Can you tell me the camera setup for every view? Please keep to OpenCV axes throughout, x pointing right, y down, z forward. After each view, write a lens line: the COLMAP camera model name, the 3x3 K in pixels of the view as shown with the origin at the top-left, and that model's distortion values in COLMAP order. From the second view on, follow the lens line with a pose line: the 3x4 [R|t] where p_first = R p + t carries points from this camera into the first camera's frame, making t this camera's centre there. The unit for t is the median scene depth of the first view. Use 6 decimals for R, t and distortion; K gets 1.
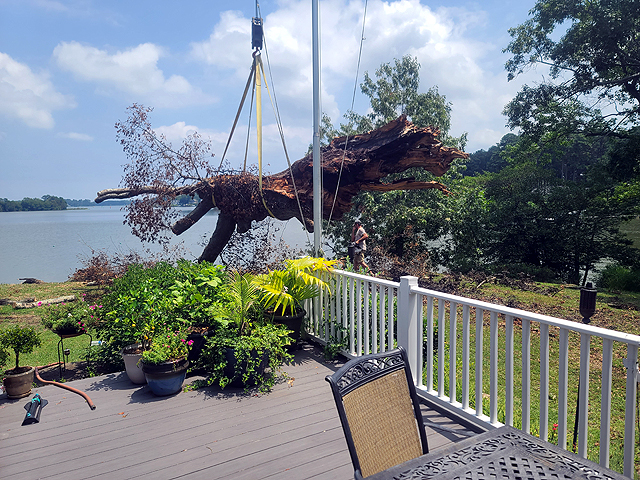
lens RADIAL K [[488.6, 0, 320.0], [0, 488.6, 240.0], [0, 0, 1]] dist [0.104023, -0.102549]
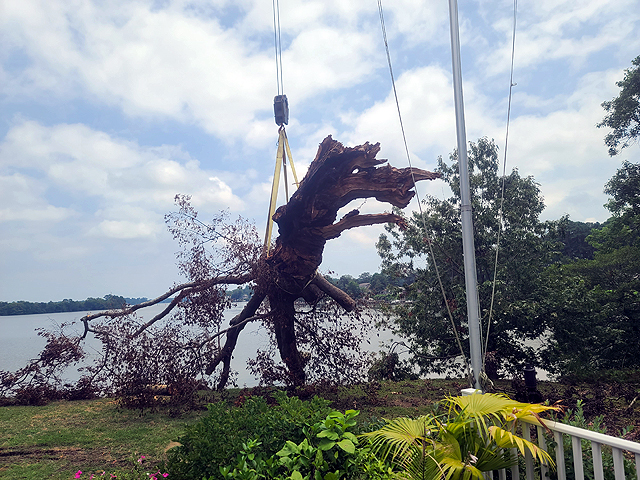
lens RADIAL K [[488.6, 0, 320.0], [0, 488.6, 240.0], [0, 0, 1]] dist [0.104023, -0.102549]
pose [[0.994885, -0.032658, -0.095593, -0.050440], [0.014226, 0.982163, -0.187493, -0.012697], [0.100011, 0.185174, 0.977603, 0.096404]]
